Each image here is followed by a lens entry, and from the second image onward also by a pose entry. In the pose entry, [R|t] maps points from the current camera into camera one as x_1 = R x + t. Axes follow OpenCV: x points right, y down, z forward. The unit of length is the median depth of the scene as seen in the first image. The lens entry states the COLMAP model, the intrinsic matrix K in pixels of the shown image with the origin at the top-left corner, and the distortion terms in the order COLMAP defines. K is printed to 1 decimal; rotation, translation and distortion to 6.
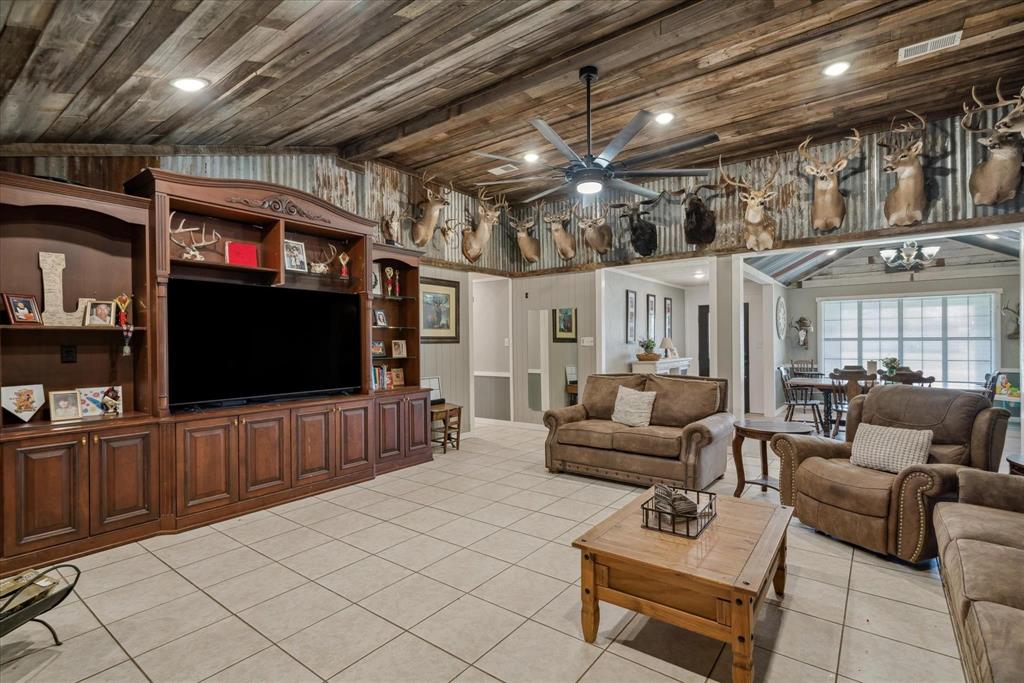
lens RADIAL K [[468.7, 0, 553.7], [0, 468.7, 335.6], [0, 0, 1]] dist [0.001790, 0.000090]
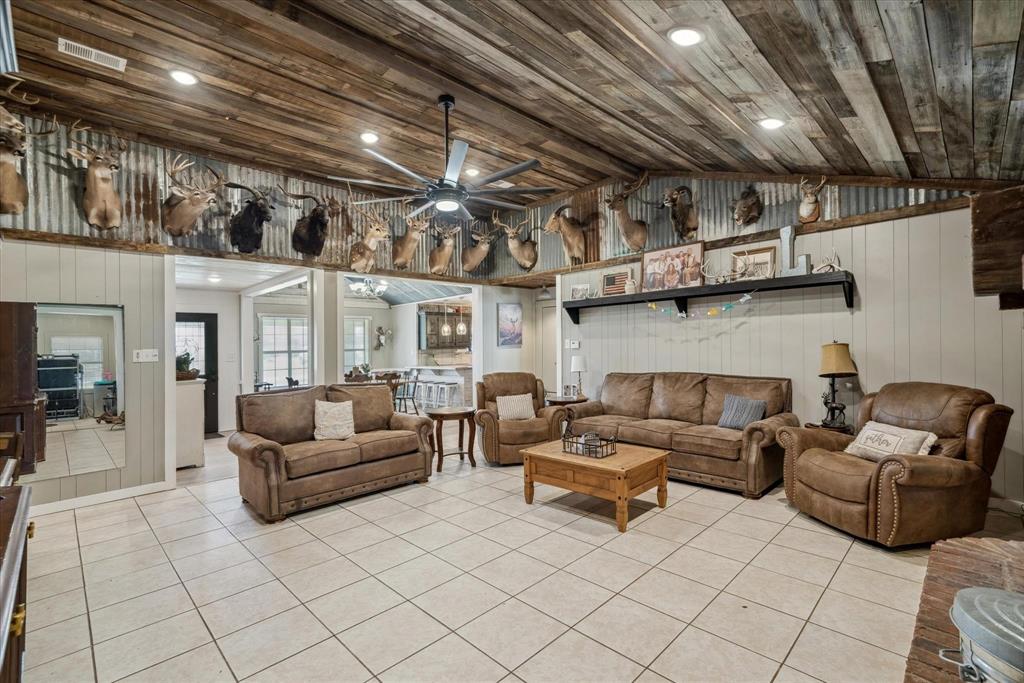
lens RADIAL K [[458.3, 0, 512.0], [0, 458.3, 341.5], [0, 0, 1]] dist [0.000457, 0.000019]
pose [[0.179372, 0.012586, 0.983701, -0.586024], [0.013926, 0.999785, -0.015331, 0.011784], [-0.983683, 0.016449, 0.179159, 0.416837]]
